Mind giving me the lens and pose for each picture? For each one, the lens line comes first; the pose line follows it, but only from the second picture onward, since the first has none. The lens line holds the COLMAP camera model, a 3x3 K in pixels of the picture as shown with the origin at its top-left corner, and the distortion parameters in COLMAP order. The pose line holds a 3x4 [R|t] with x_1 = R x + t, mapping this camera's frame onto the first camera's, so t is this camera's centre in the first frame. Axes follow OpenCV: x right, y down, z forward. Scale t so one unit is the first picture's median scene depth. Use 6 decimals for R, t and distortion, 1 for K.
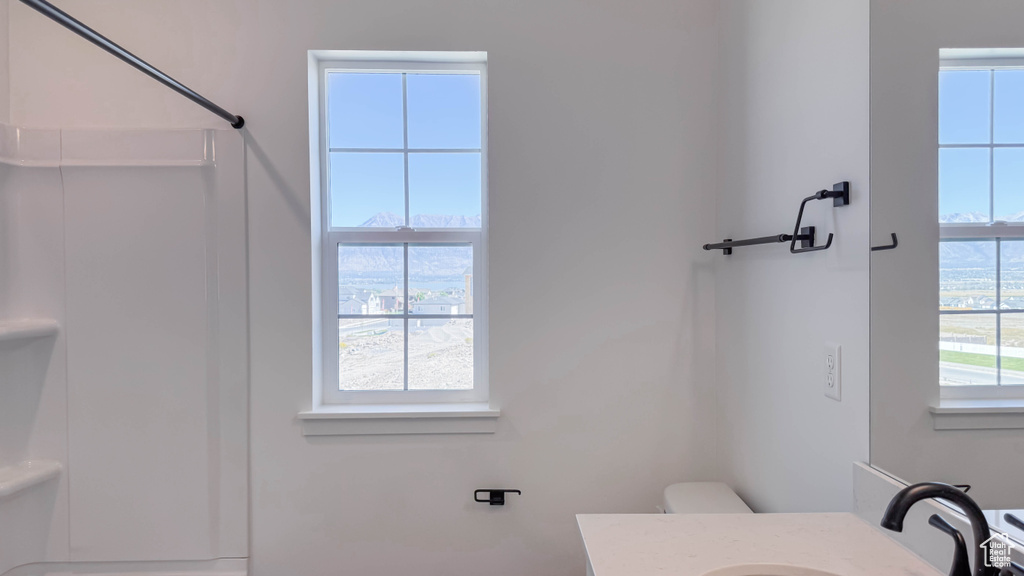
lens RADIAL K [[751.0, 0, 514.8], [0, 751.0, 284.2], [0, 0, 1]] dist [0.057013, -0.091068]
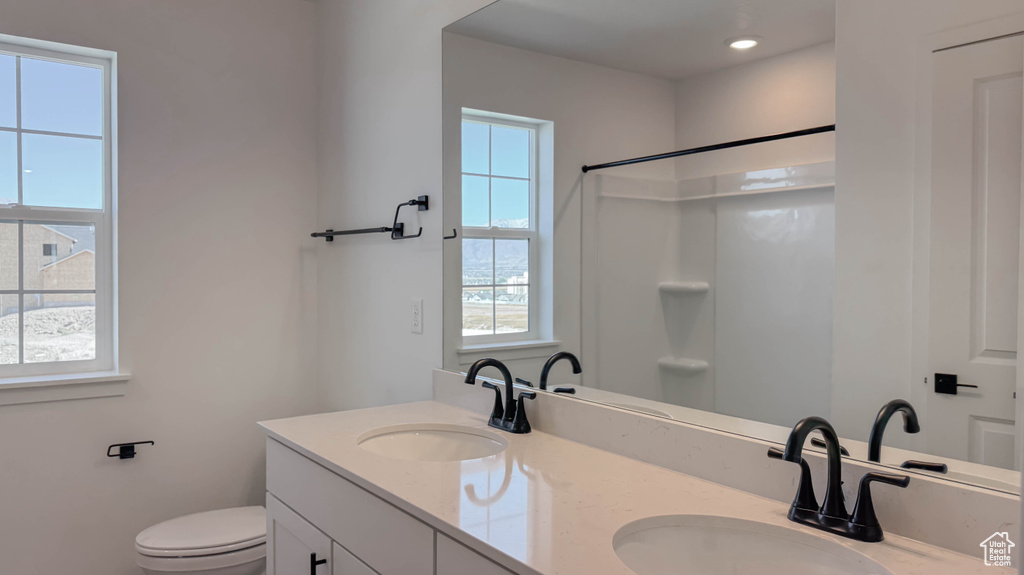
lens RADIAL K [[751.0, 0, 520.6], [0, 751.0, 285.2], [0, 0, 1]] dist [0.057013, -0.091068]
pose [[0.803509, -0.000703, 0.595292, -0.230556], [-0.001686, 0.999993, 0.003456, 0.031735], [-0.595290, -0.003780, 0.803502, -0.259214]]
